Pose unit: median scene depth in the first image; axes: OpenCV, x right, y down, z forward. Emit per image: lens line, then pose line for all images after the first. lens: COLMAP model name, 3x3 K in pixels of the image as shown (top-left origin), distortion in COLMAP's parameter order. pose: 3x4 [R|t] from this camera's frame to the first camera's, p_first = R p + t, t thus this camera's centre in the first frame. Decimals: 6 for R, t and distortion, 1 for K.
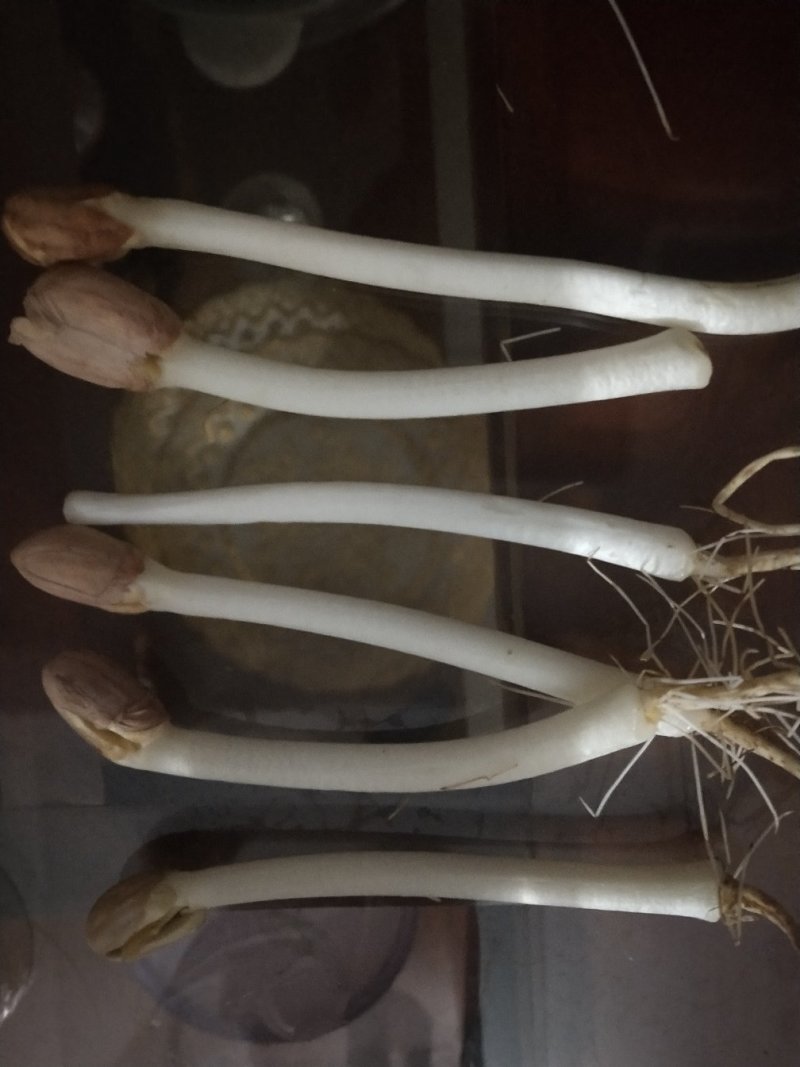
lens RADIAL K [[857.3, 0, 400.0], [0, 857.3, 533.5], [0, 0, 1]] dist [-0.054104, 0.087047]
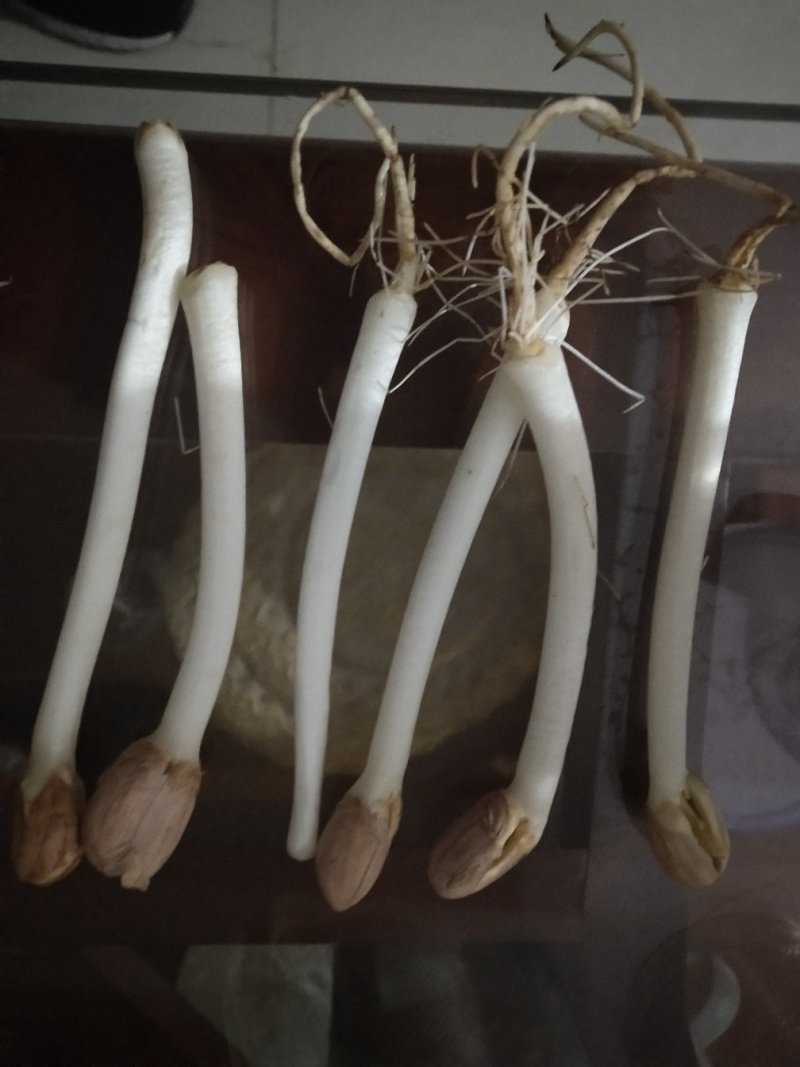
lens RADIAL K [[857.3, 0, 400.0], [0, 857.3, 533.5], [0, 0, 1]] dist [-0.054104, 0.087047]
pose [[0.097902, -0.992634, -0.071359, 0.122538], [0.992742, 0.102442, -0.063004, 0.130057], [0.069850, -0.064672, 0.995459, -0.070654]]
